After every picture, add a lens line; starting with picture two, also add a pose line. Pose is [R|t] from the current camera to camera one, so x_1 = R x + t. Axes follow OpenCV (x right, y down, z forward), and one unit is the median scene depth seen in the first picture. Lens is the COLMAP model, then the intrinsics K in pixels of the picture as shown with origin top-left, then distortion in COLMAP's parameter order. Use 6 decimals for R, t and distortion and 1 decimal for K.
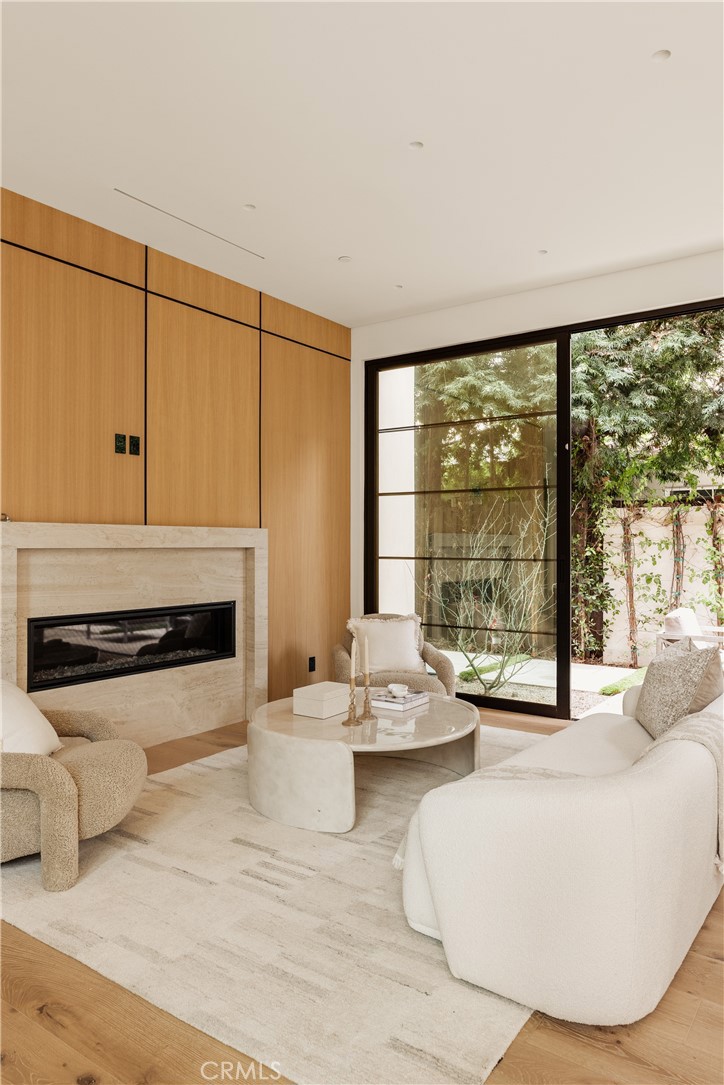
lens RADIAL K [[732.3, 0, 360.4], [0, 732.3, 542.4], [0, 0, 1]] dist [0.000355, -0.000298]
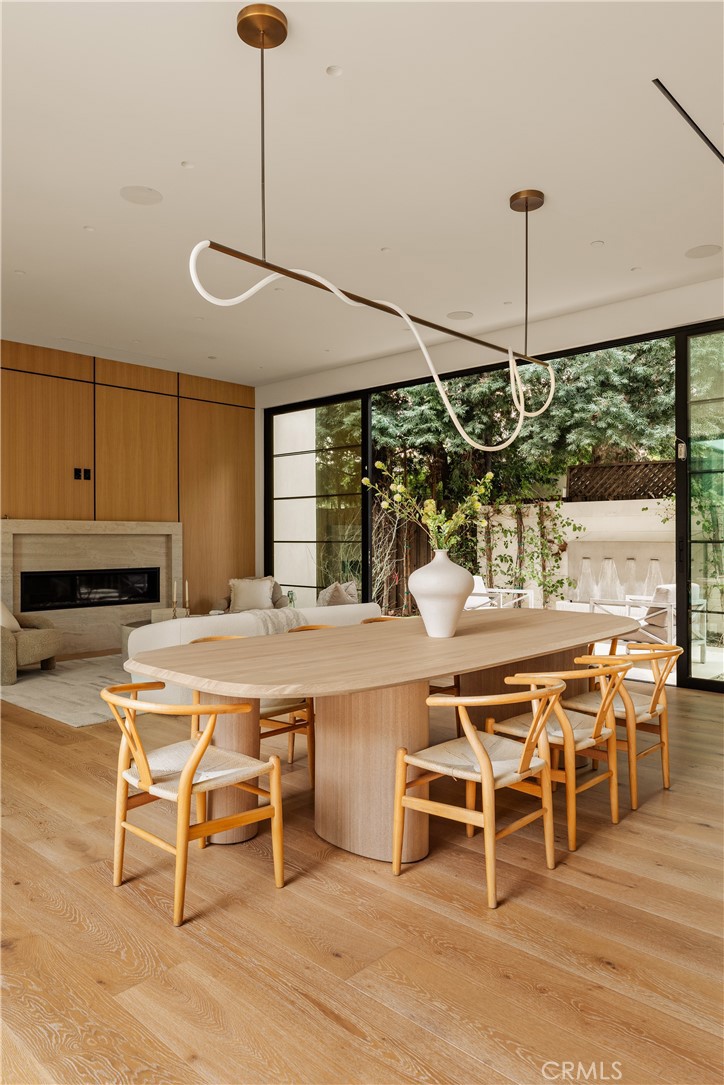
lens RADIAL K [[732.3, 0, 364.0], [0, 732.3, 541.1], [0, 0, 1]] dist [0.000355, -0.000298]
pose [[0.990500, -0.004392, -0.137440, 0.490867], [0.004853, 0.999984, 0.003018, 0.019174], [0.137425, -0.003656, 0.990505, -0.527753]]
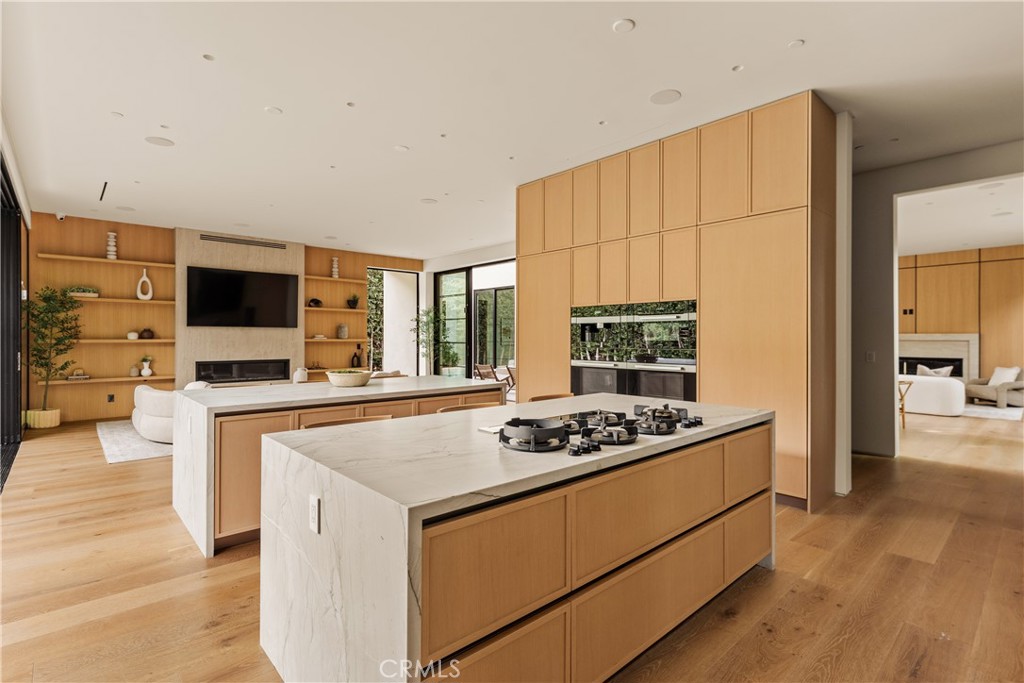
lens RADIAL K [[492.4, 0, 512.6], [0, 492.4, 339.7], [0, 0, 1]] dist [-0.000853, -0.000114]
pose [[-0.208097, -0.003639, -0.978101, 2.115943], [0.001452, 0.999991, -0.004029, 0.009953], [0.978107, -0.002258, -0.208090, -0.352830]]
